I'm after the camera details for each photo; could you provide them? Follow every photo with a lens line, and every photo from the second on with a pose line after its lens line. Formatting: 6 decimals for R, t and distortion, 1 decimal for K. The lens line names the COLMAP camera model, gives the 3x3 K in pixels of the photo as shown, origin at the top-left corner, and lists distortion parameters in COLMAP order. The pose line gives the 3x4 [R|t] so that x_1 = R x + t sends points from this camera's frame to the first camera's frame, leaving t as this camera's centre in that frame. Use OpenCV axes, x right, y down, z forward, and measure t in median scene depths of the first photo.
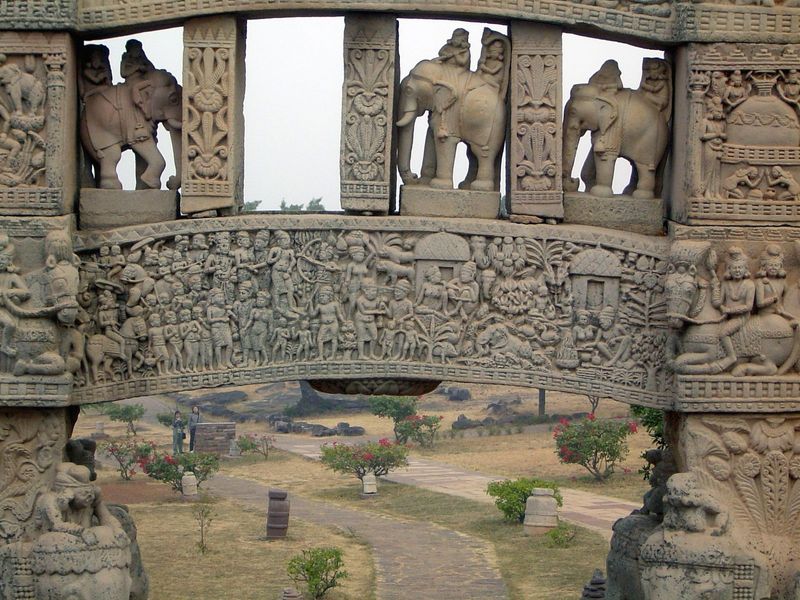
lens RADIAL K [[2314.1, 0, 401.1], [0, 2314.1, 302.8], [0, 0, 1]] dist [-0.286216, 0.000000]
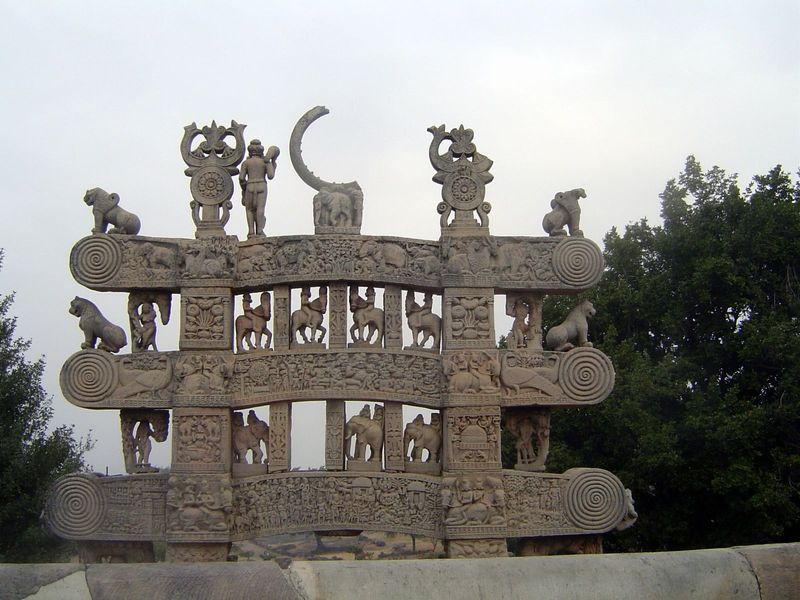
lens RADIAL K [[912.0, 0, 393.9], [0, 912.0, 299.4], [0, 0, 1]] dist [-0.113907, 0.000000]
pose [[0.998911, -0.016009, 0.043818, 0.012022], [0.025370, 0.974656, -0.222264, 0.005635], [-0.039149, 0.223134, 0.974001, -0.129786]]
